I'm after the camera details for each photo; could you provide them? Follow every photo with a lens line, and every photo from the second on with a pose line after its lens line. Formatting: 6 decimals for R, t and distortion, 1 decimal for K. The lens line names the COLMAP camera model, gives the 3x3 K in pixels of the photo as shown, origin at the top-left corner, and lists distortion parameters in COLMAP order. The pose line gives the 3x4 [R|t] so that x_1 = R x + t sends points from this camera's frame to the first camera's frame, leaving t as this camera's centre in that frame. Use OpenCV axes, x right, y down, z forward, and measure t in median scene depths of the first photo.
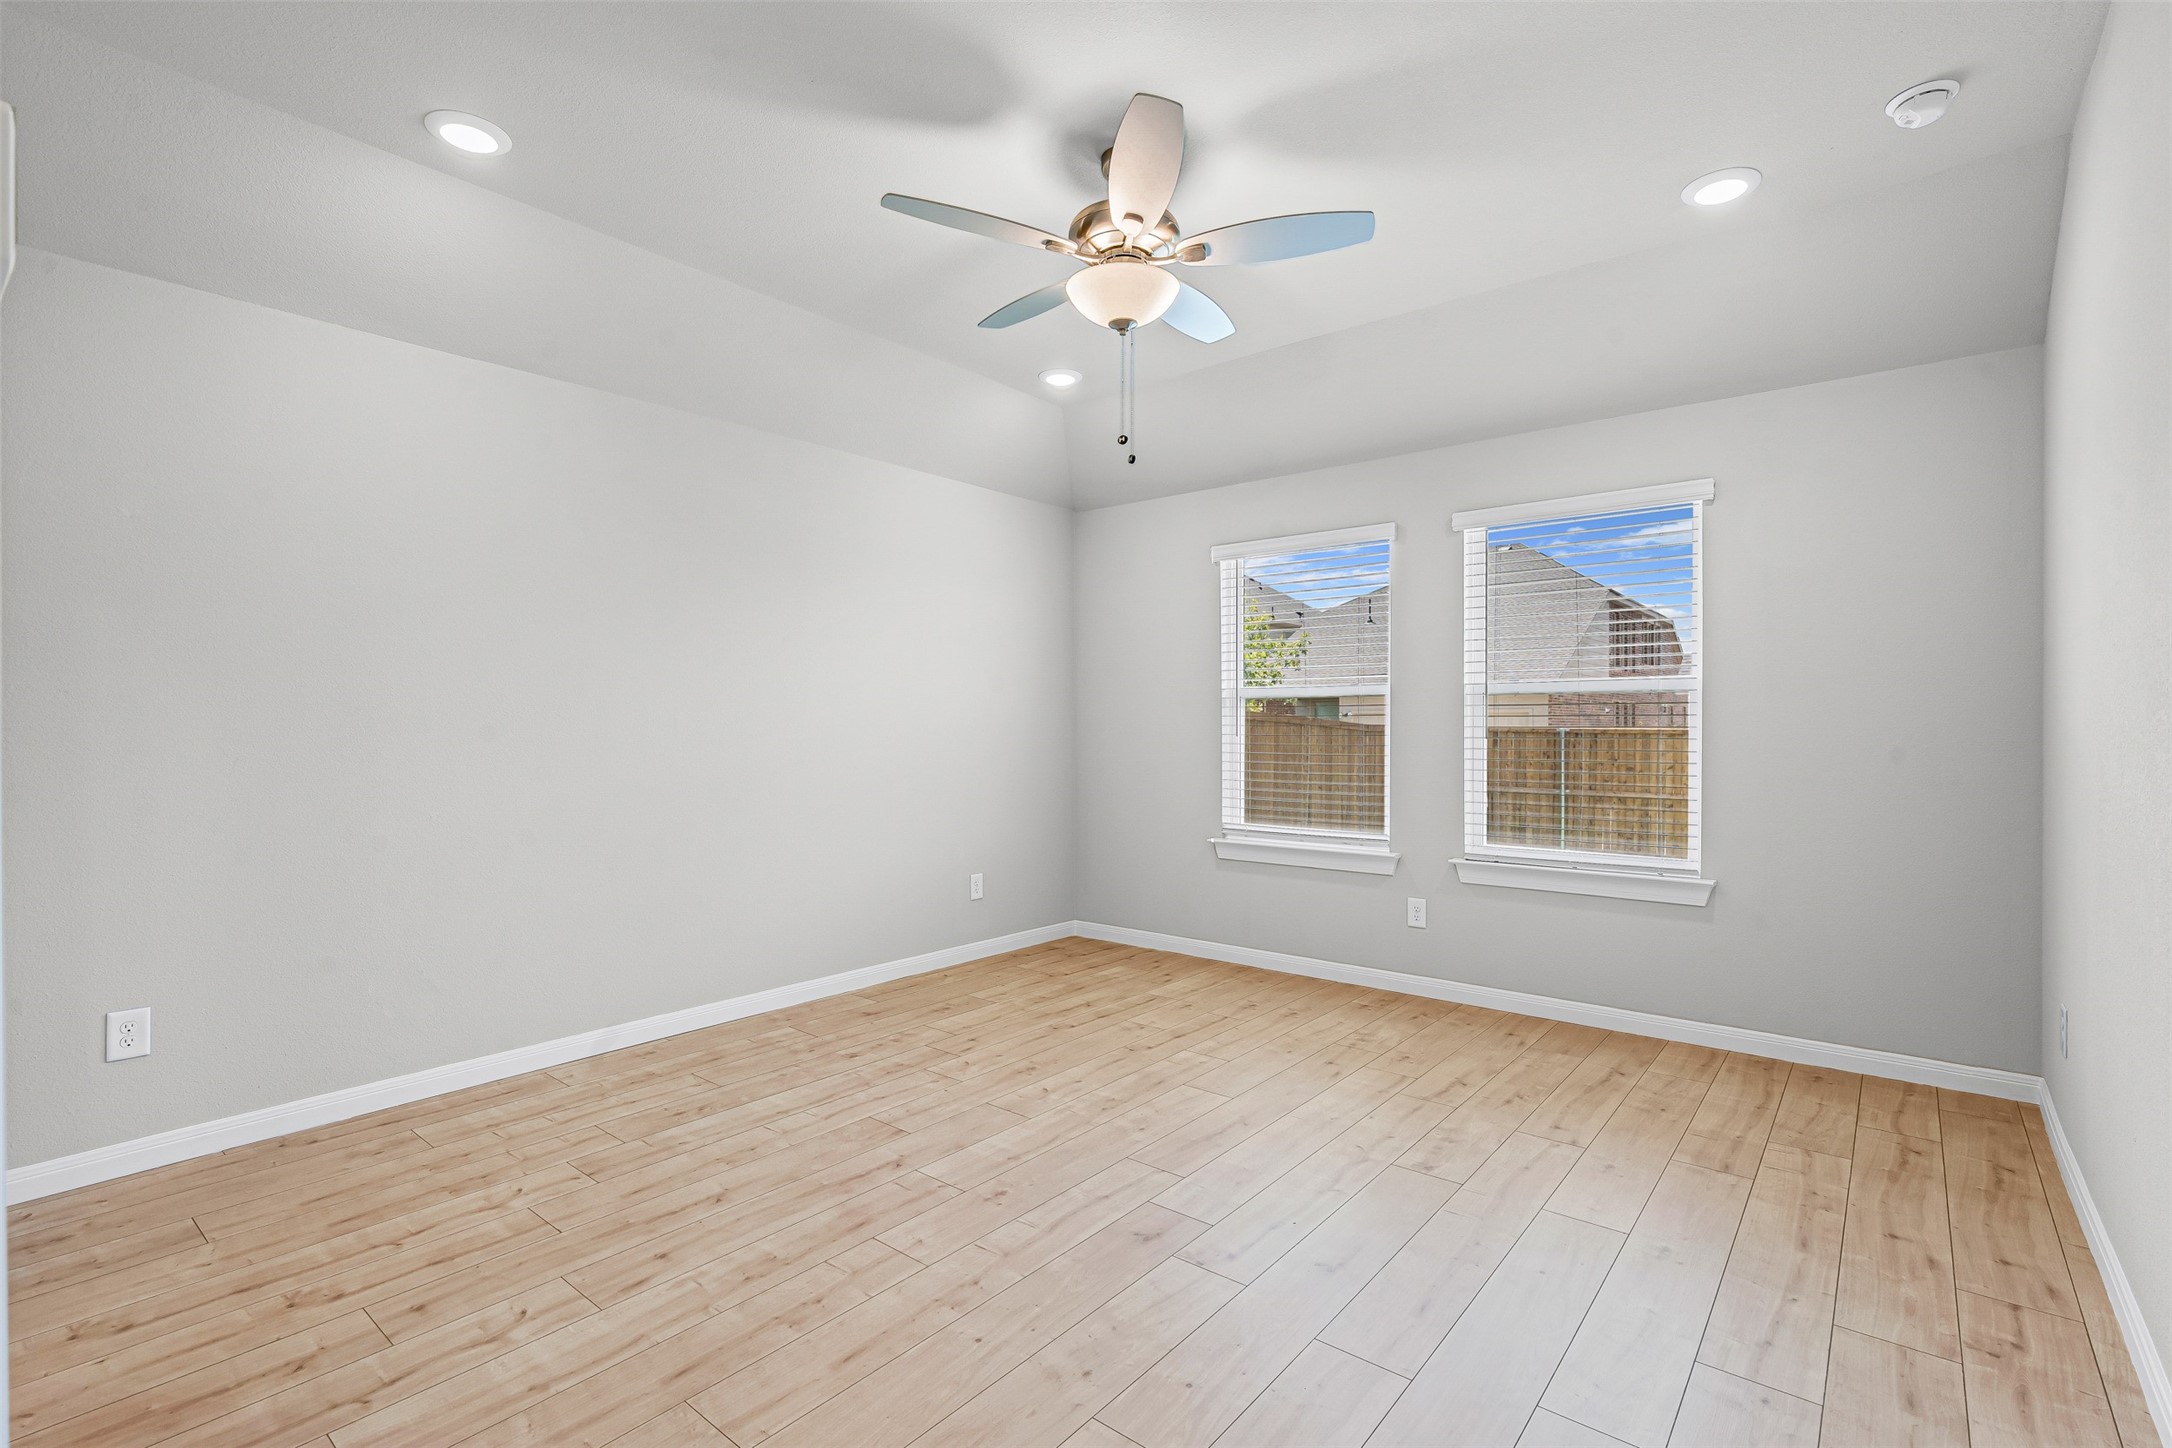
lens RADIAL K [[987.0, 0, 1083.7], [0, 987.0, 726.1], [0, 0, 1]] dist [-0.005855, 0.002257]
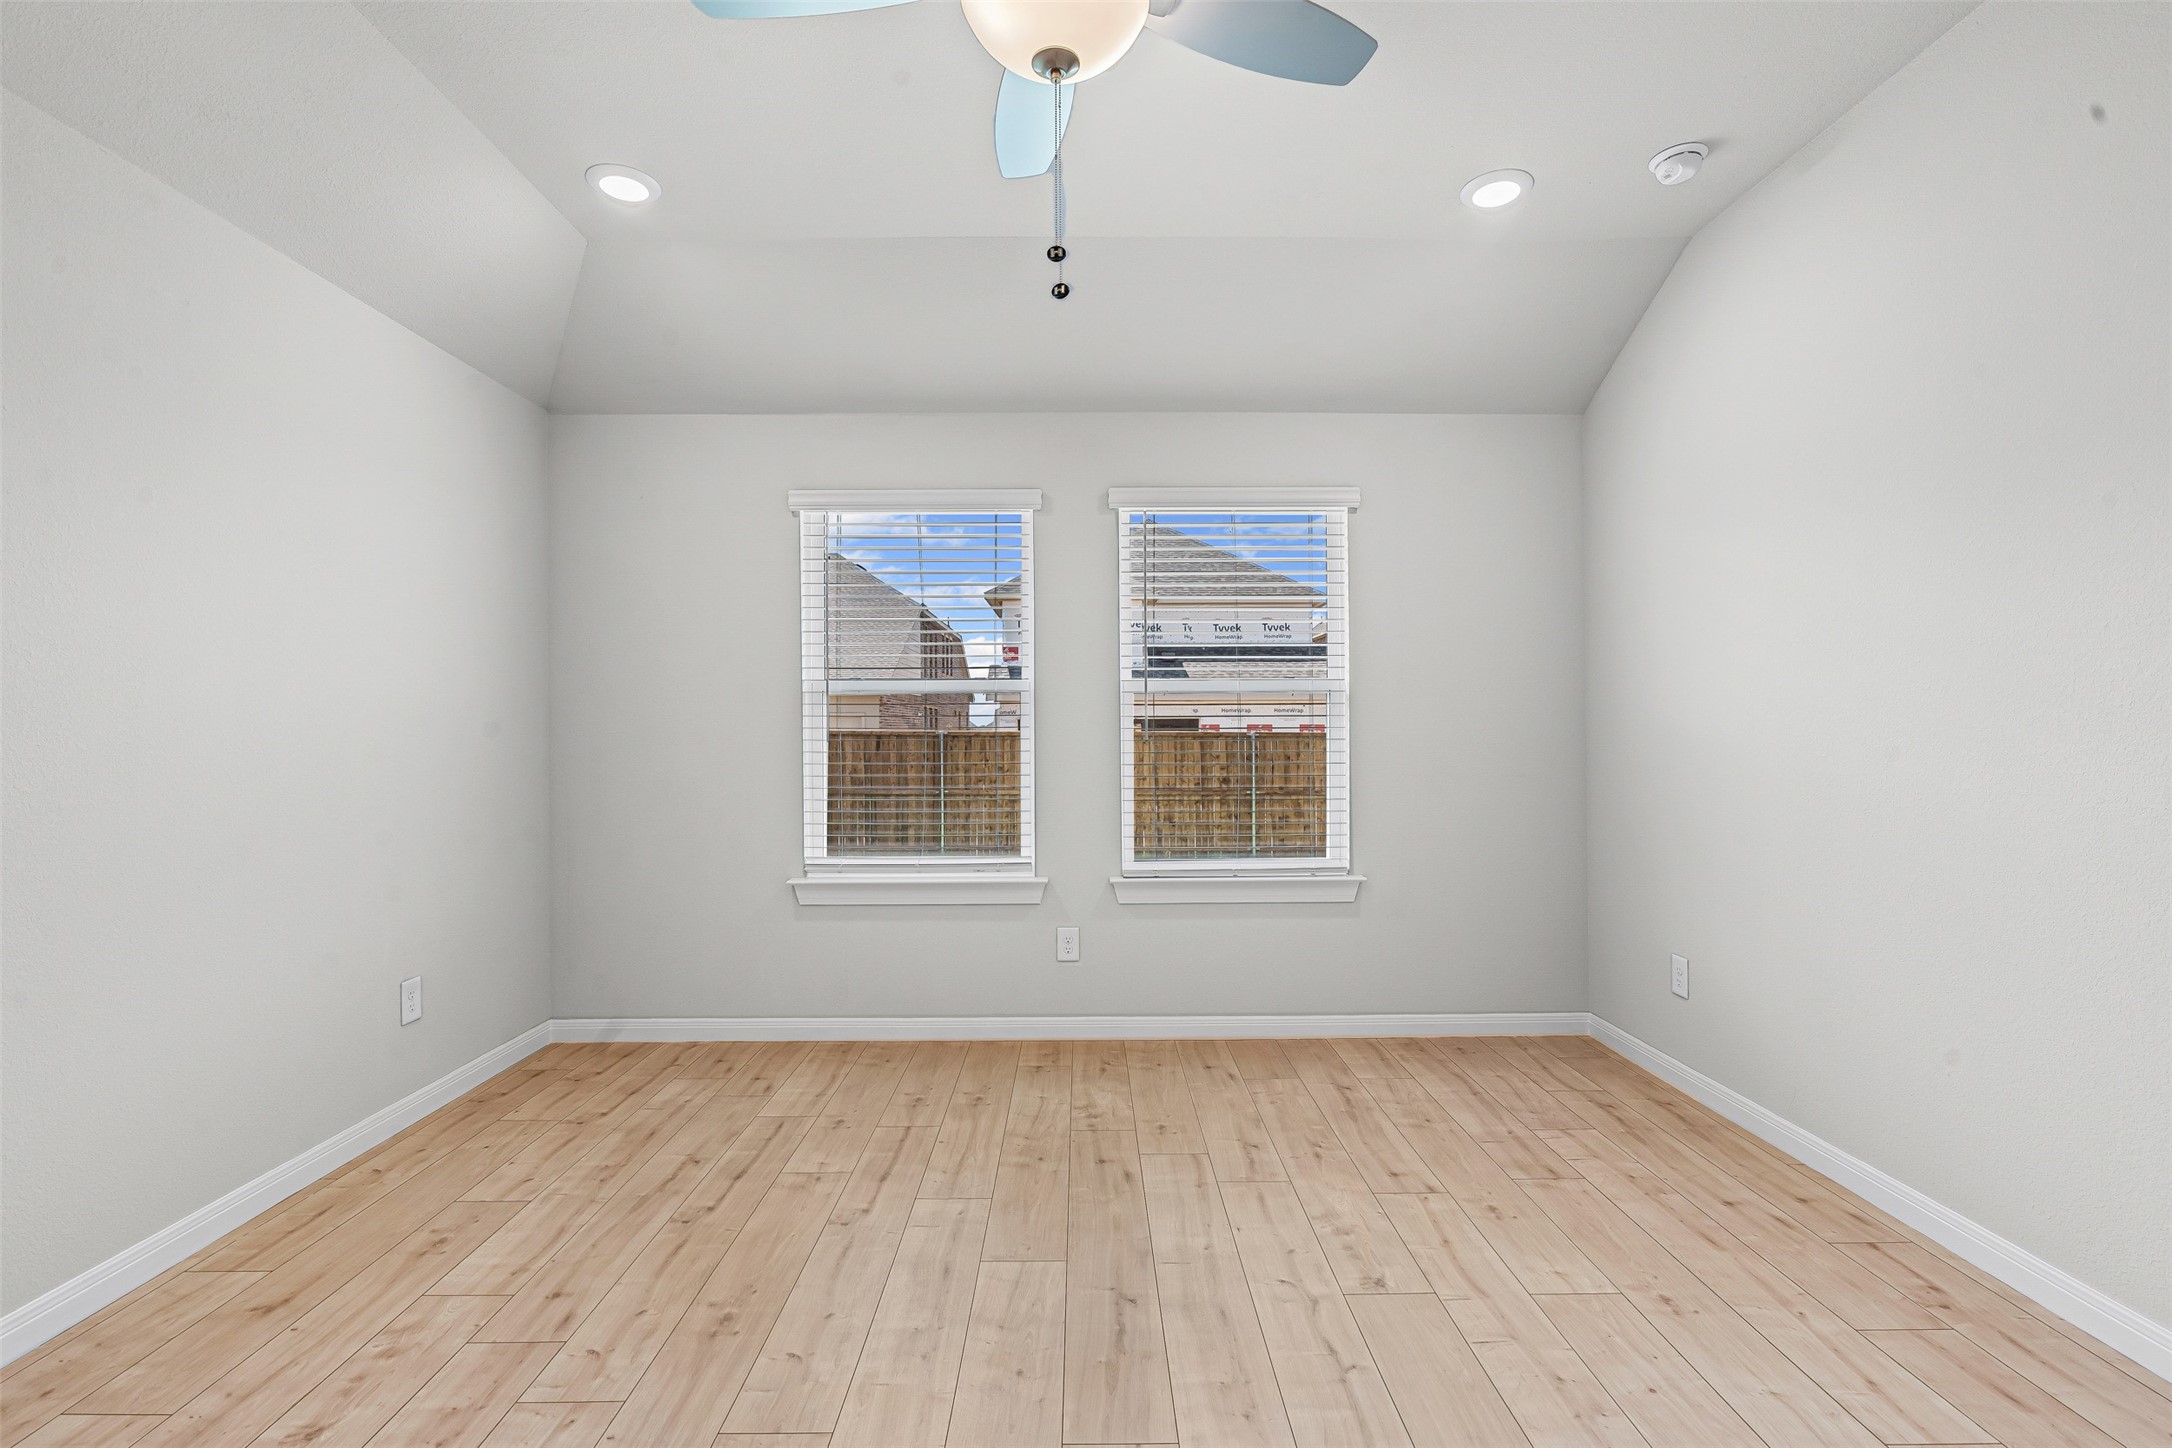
lens RADIAL K [[987.0, 0, 1090.6], [0, 987.0, 724.7], [0, 0, 1]] dist [-0.005855, 0.002257]
pose [[0.765128, -0.001598, 0.643876, -0.216299], [0.004745, 0.999984, -0.003156, -0.000234], [-0.643861, 0.005470, 0.765123, 0.343991]]
